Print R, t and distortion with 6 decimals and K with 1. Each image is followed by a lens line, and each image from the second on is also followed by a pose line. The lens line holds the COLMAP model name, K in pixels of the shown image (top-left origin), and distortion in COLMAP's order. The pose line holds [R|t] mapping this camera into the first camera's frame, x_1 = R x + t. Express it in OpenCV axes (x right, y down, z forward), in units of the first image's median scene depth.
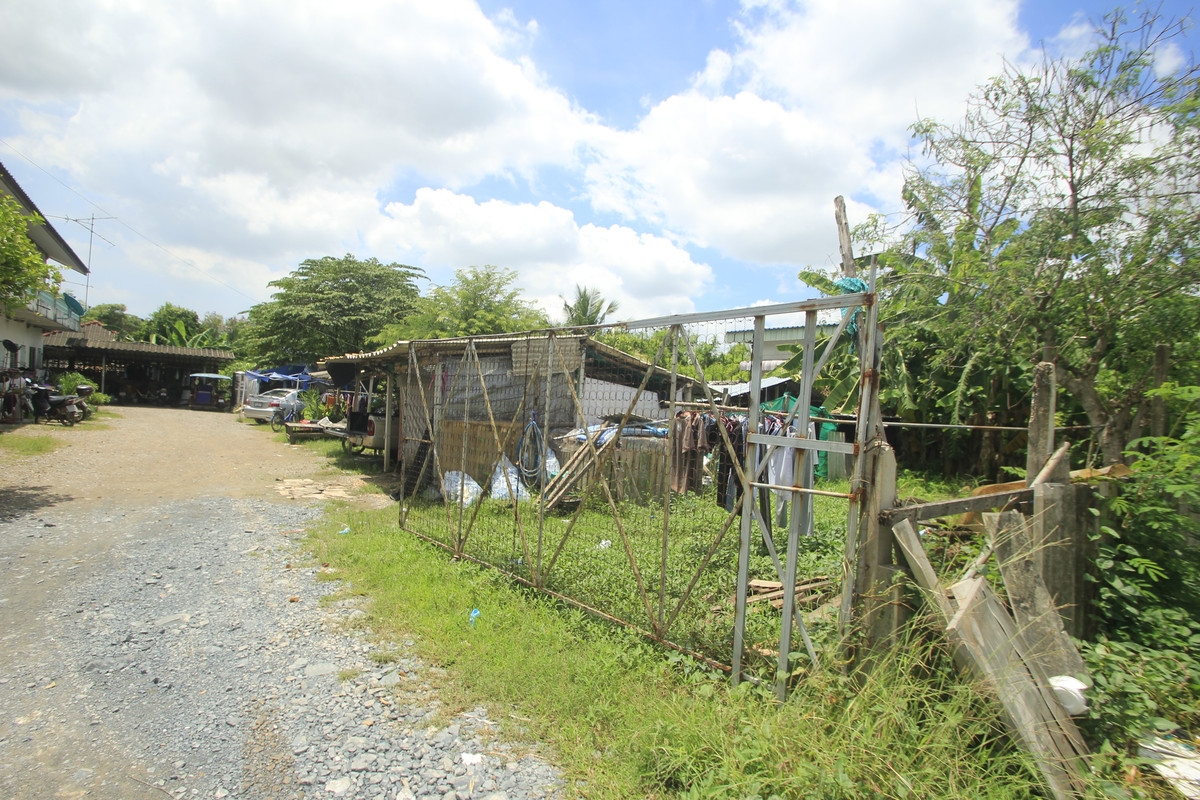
lens RADIAL K [[557.4, 0, 586.4], [0, 557.4, 412.8], [0, 0, 1]] dist [0.014992, -0.016010]
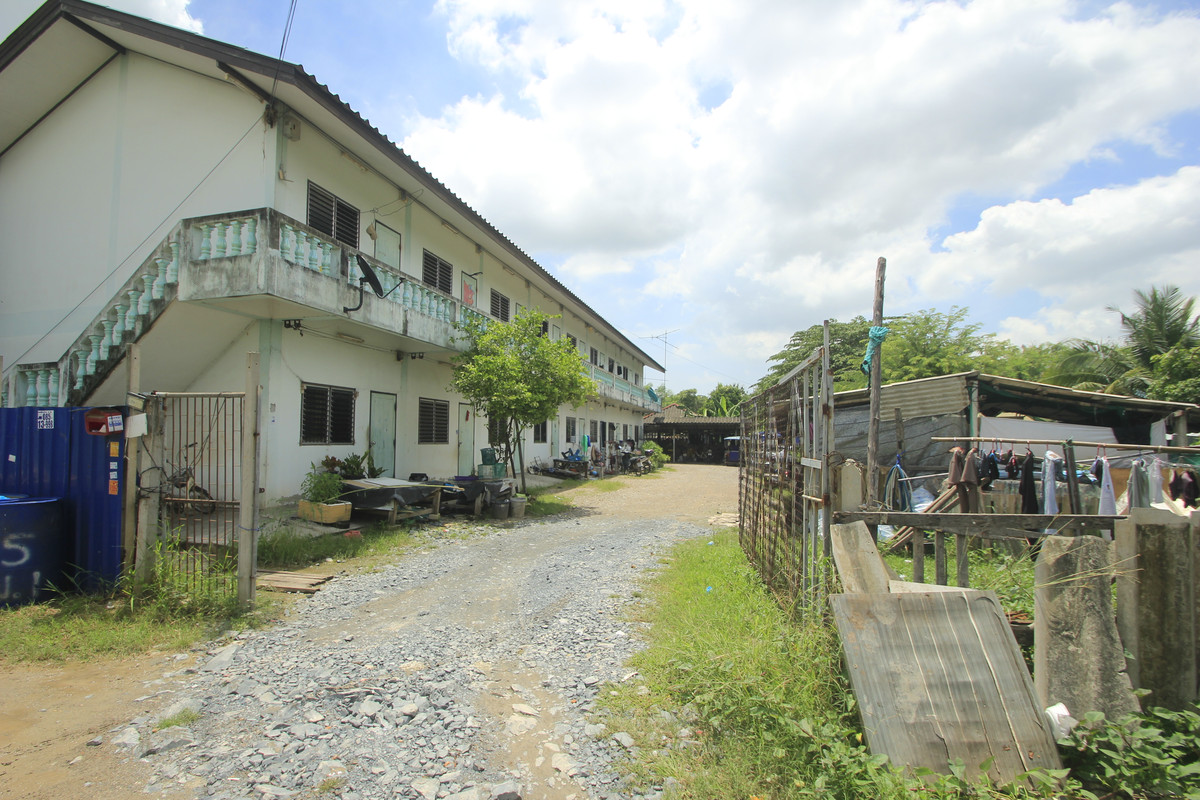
lens RADIAL K [[557.4, 0, 586.4], [0, 557.4, 412.8], [0, 0, 1]] dist [0.014992, -0.016010]
pose [[0.605755, -0.091646, -0.790355, 0.205325], [0.010751, 0.994196, -0.107042, 0.013241], [0.795579, 0.056344, 0.603225, -0.042821]]
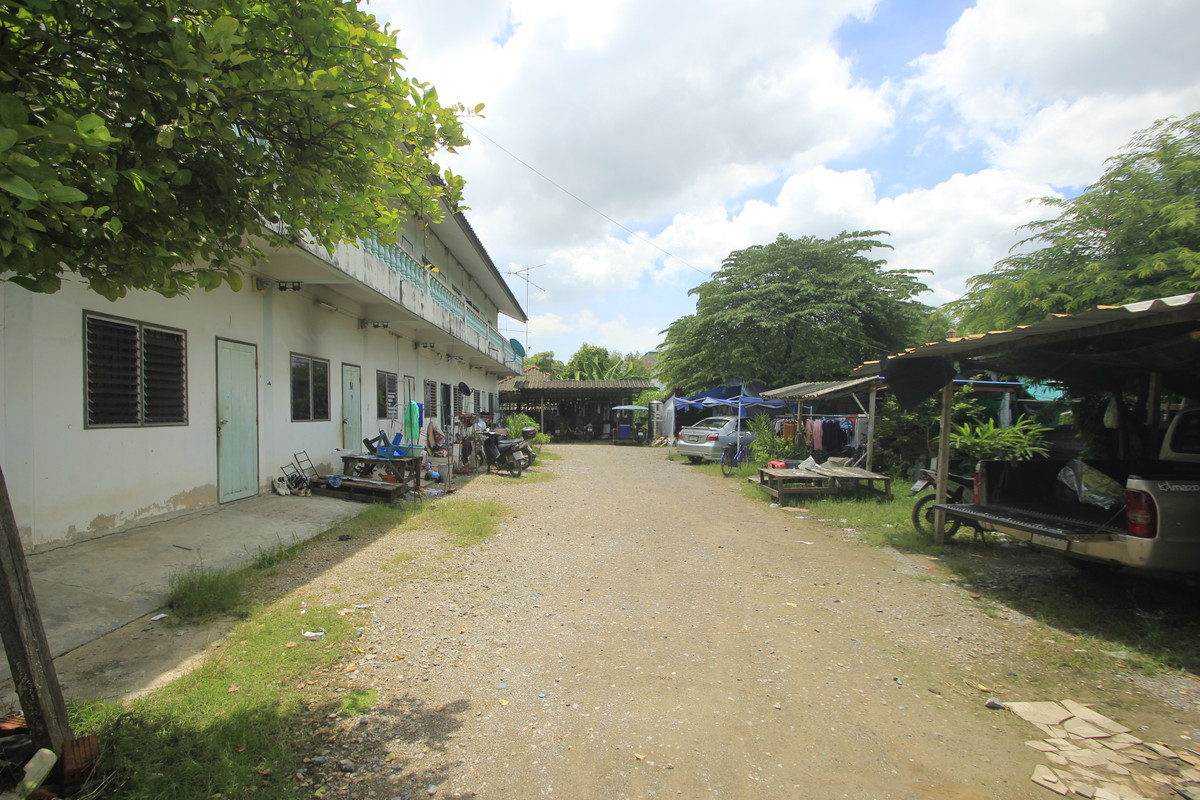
lens RADIAL K [[557.4, 0, 586.4], [0, 557.4, 412.8], [0, 0, 1]] dist [0.014992, -0.016010]
pose [[0.806482, -0.065968, -0.587567, -0.333855], [0.044857, 0.997719, -0.050447, -0.024923], [0.589555, 0.014328, 0.807601, 0.372693]]
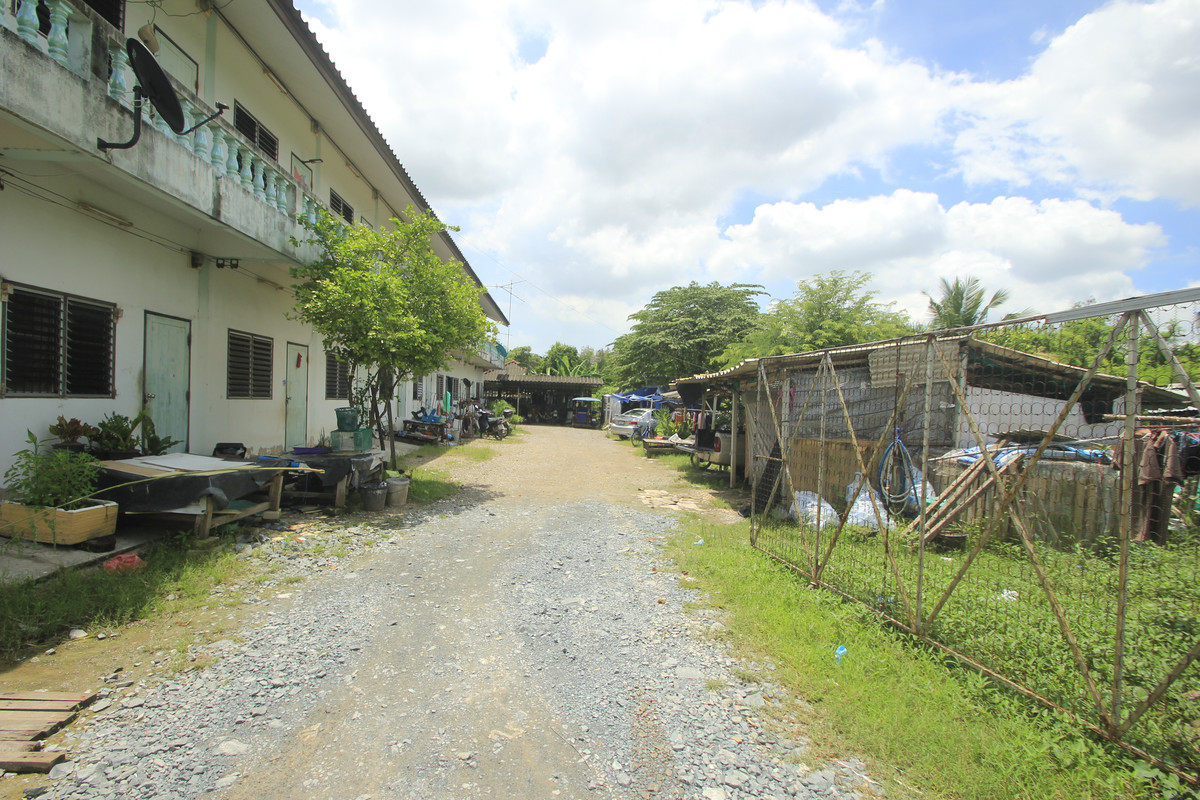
lens RADIAL K [[557.4, 0, 586.4], [0, 557.4, 412.8], [0, 0, 1]] dist [0.014992, -0.016010]
pose [[0.831677, -0.018987, -0.554935, -0.007942], [0.002799, 0.999546, -0.030004, -0.000877], [0.555253, 0.023400, 0.831353, -0.000549]]
